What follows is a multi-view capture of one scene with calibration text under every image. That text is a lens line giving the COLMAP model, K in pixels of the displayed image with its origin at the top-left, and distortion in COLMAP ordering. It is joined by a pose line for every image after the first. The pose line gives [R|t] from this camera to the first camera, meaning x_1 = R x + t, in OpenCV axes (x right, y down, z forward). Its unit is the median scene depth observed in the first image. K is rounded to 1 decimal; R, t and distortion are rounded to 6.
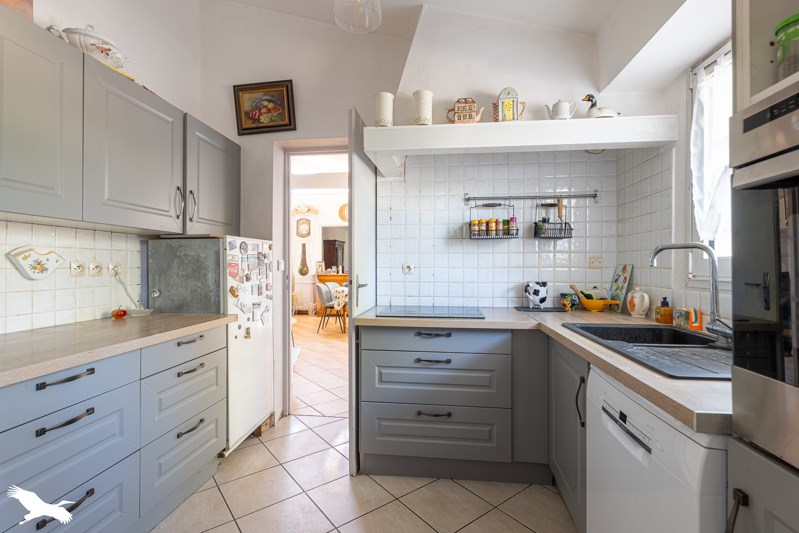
lens RADIAL K [[367.2, 0, 398.1], [0, 367.2, 265.1], [0, 0, 1]] dist [0.000399, 0.000015]
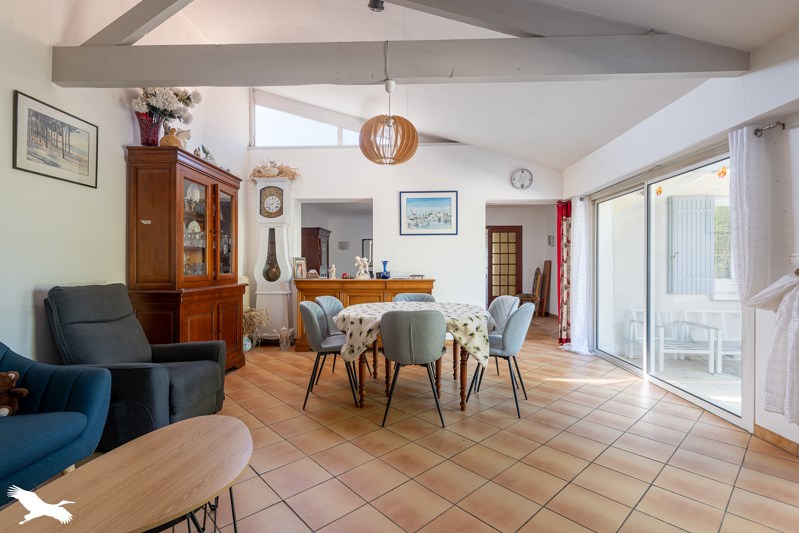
lens RADIAL K [[367.2, 0, 398.9], [0, 367.2, 267.1], [0, 0, 1]] dist [0.000399, 0.000015]
pose [[0.996449, 0.001048, 0.084187, -0.099917], [-0.001590, 0.999978, 0.006372, 0.001286], [-0.084179, -0.006483, 0.996430, 0.381922]]
